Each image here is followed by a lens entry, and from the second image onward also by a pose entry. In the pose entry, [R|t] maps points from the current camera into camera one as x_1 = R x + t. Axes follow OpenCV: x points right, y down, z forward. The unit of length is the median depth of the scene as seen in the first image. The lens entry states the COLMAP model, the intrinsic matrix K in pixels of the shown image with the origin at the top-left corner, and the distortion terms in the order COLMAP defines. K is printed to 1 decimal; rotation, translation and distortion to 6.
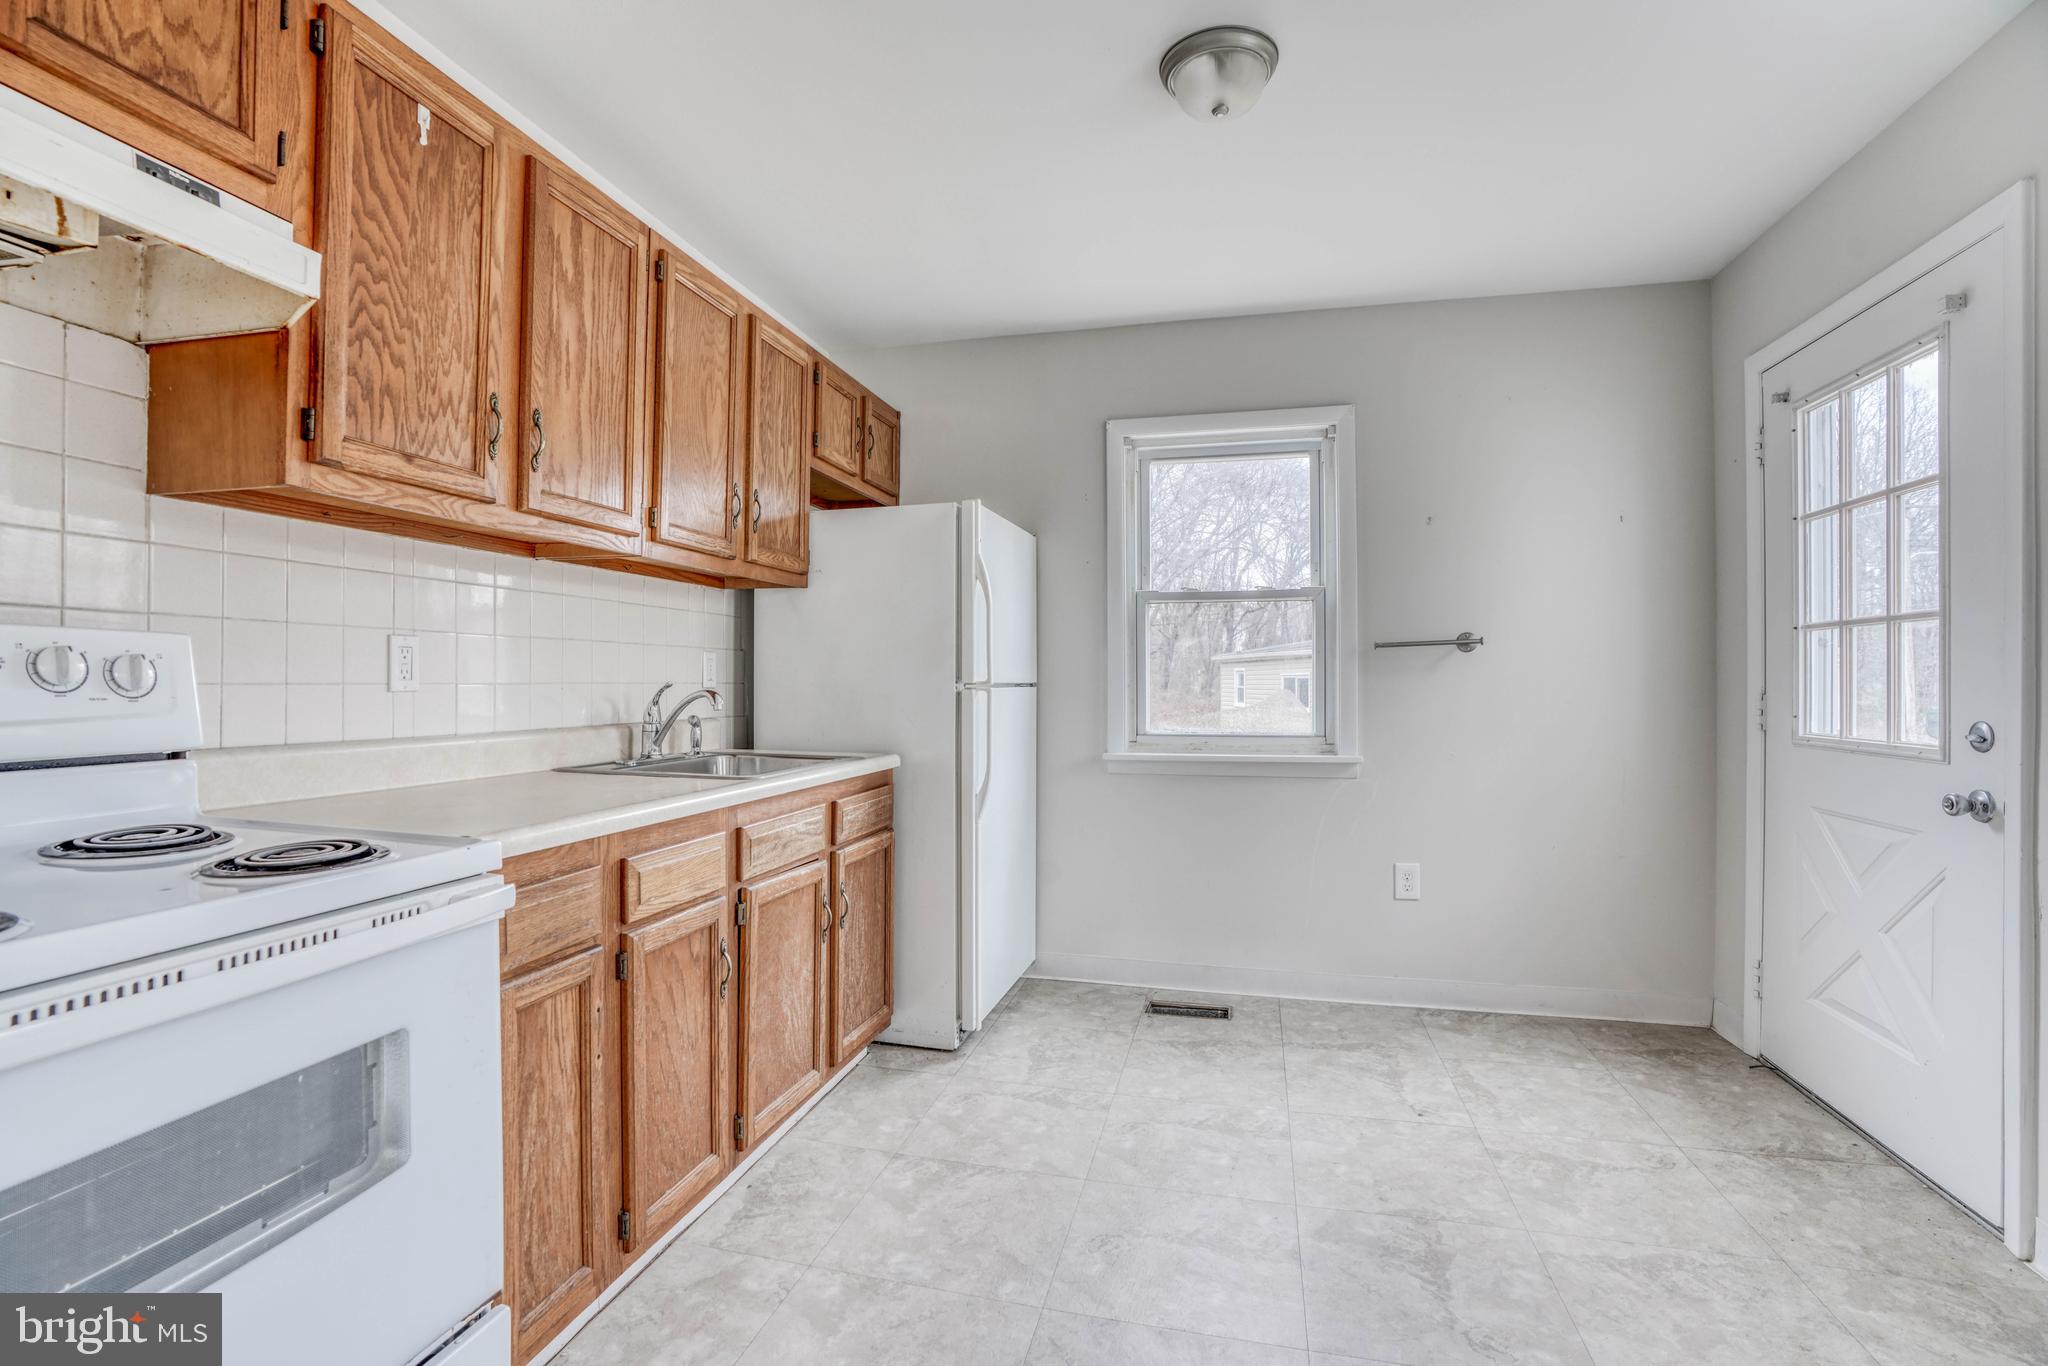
lens RADIAL K [[939.2, 0, 981.6], [0, 939.2, 680.6], [0, 0, 1]] dist [-0.065389, 0.026032]
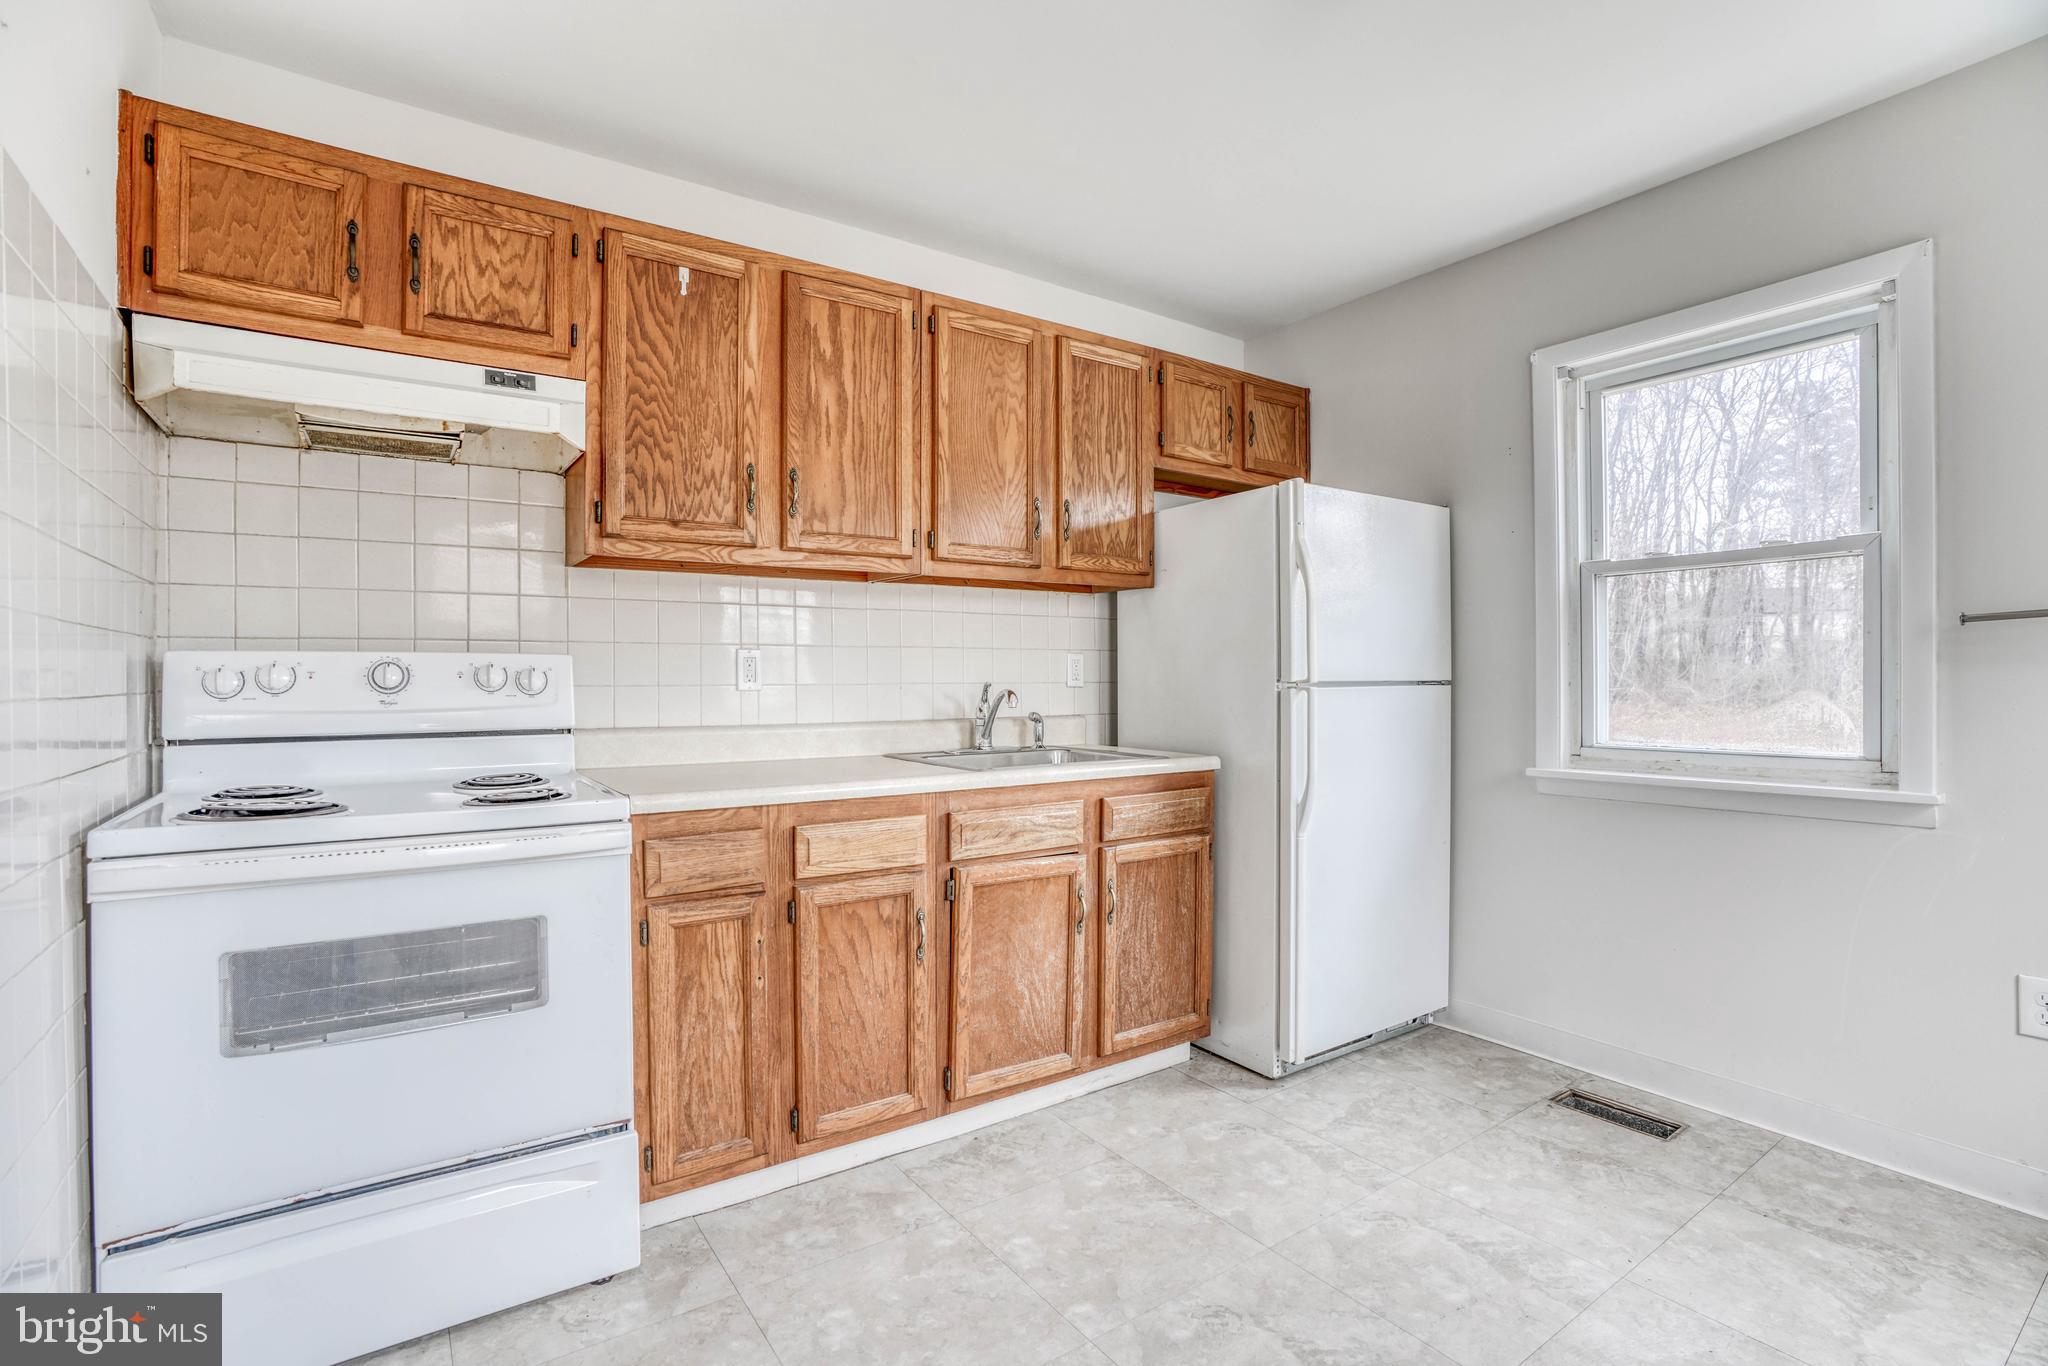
lens RADIAL K [[931.4, 0, 1000.3], [0, 931.4, 687.8], [0, 0, 1]] dist [-0.070161, 0.027027]
pose [[0.758182, 0.001167, -0.652042, 0.495044], [0.006603, 0.999933, 0.009468, -0.002234], [0.652009, -0.011484, 0.758124, 0.191184]]
